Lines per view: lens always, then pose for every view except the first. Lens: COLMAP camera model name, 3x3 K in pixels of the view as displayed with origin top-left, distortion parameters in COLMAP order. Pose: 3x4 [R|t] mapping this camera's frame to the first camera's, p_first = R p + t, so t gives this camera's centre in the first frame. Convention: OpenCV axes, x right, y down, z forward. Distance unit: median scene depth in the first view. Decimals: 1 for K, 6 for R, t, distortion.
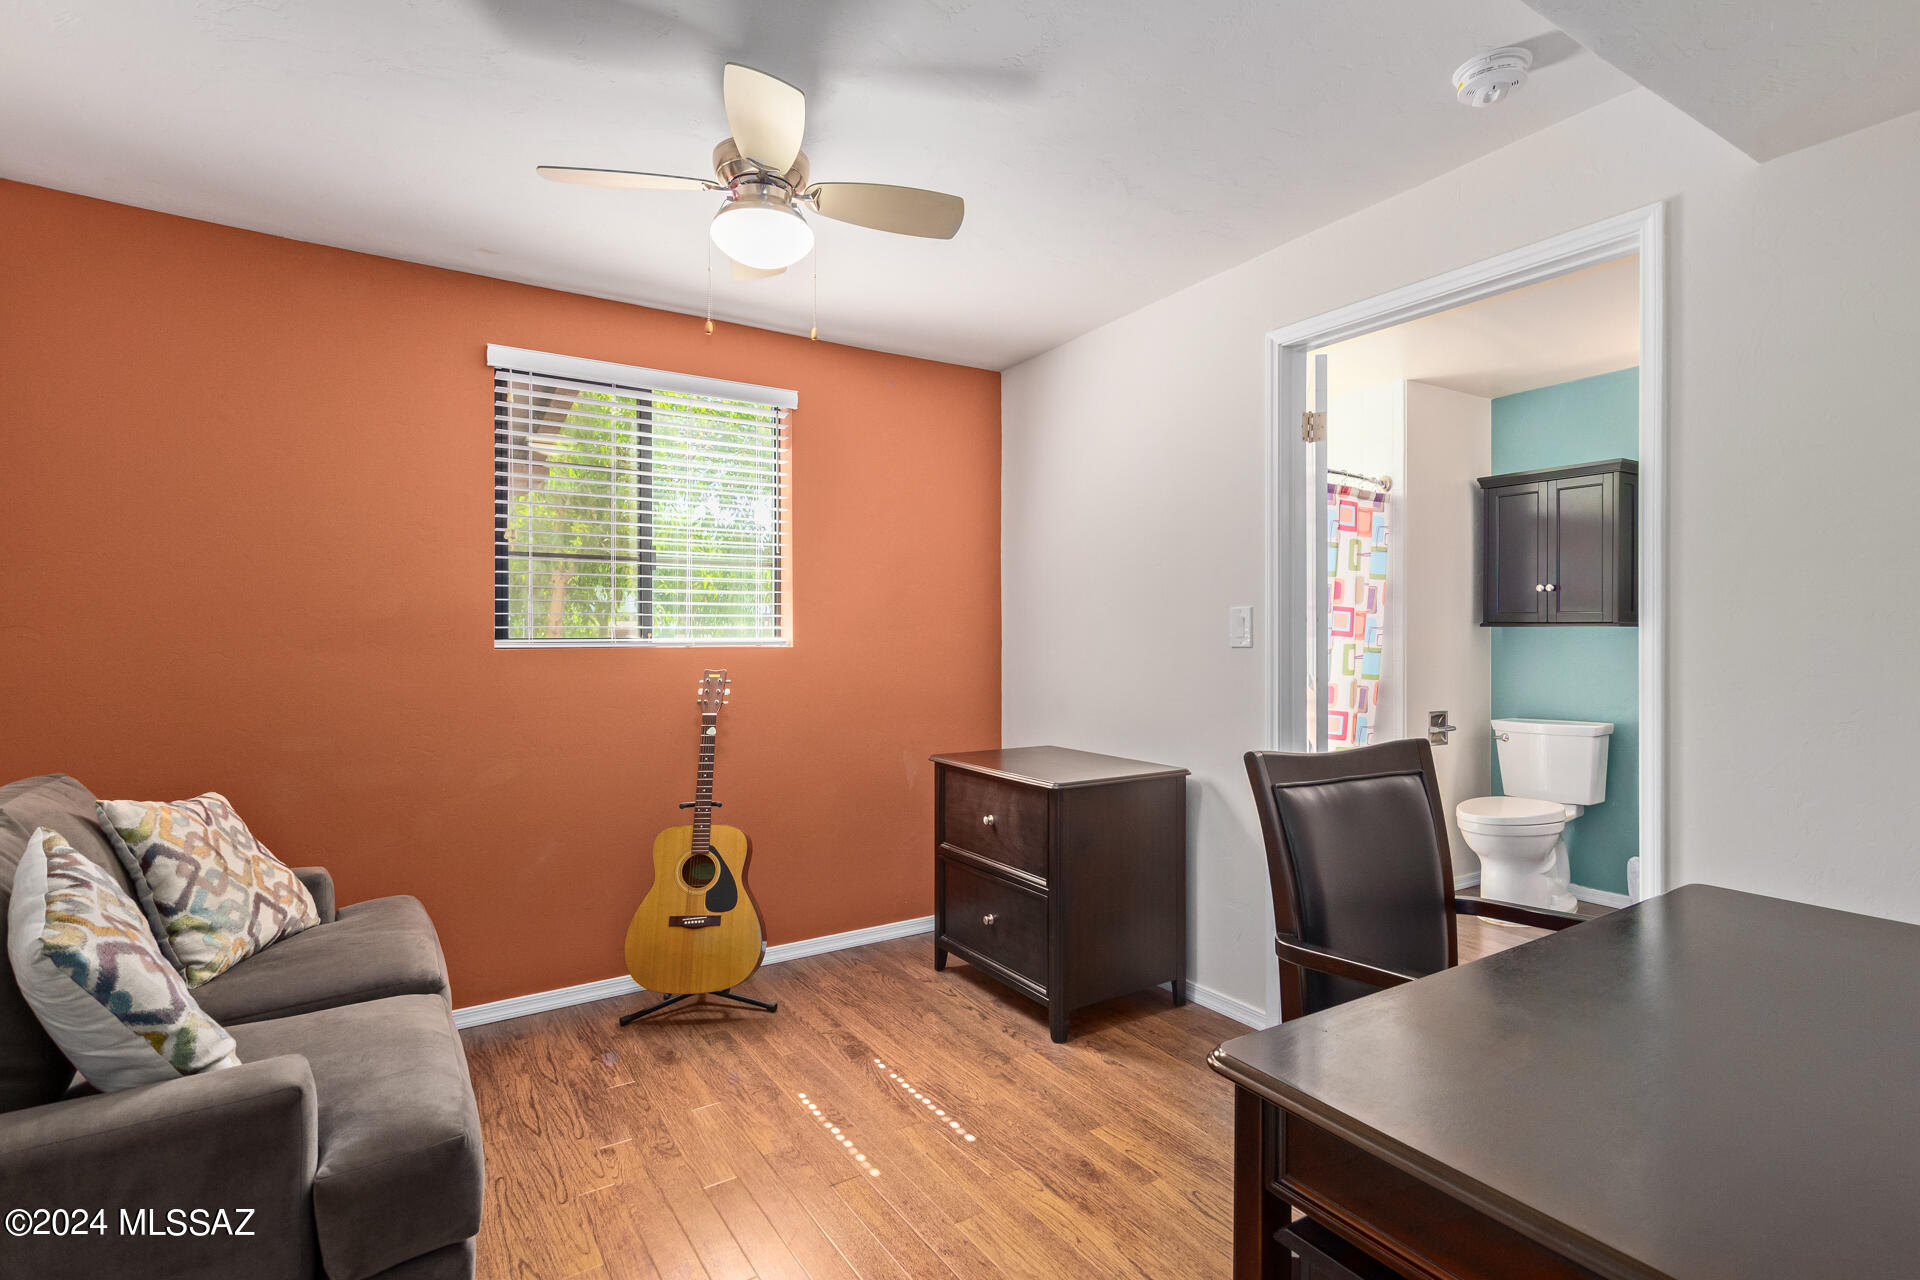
lens RADIAL K [[930.6, 0, 963.9], [0, 930.6, 630.0], [0, 0, 1]] dist [0.013960, -0.000374]
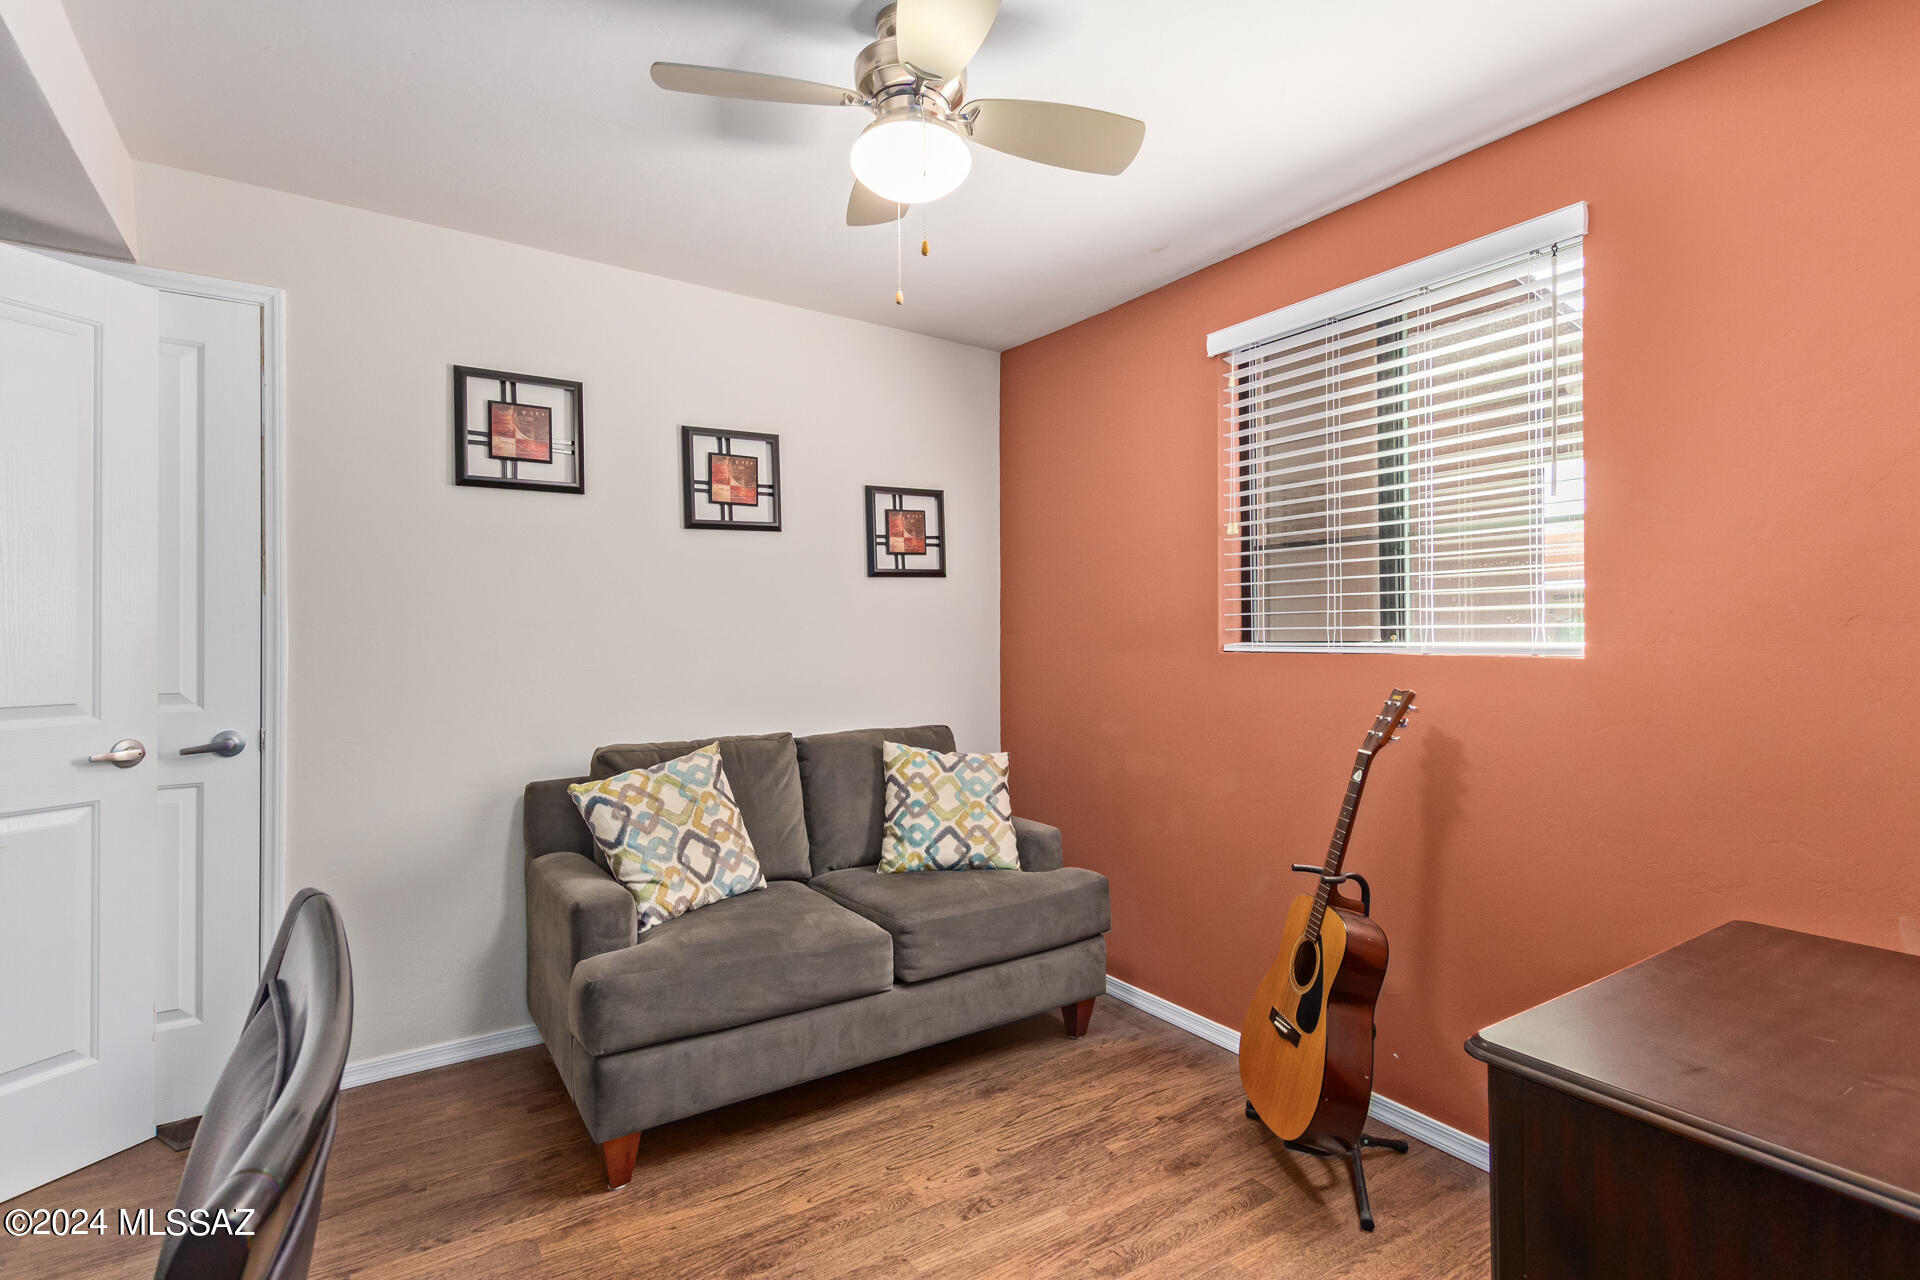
lens RADIAL K [[930.6, 0, 979.9], [0, 930.6, 631.1], [0, 0, 1]] dist [0.013960, -0.000374]
pose [[0.021382, -0.004673, -0.999760, 0.455551], [0.007550, 0.999961, -0.004512, 0.001269], [0.999743, -0.007452, 0.021417, 0.763903]]
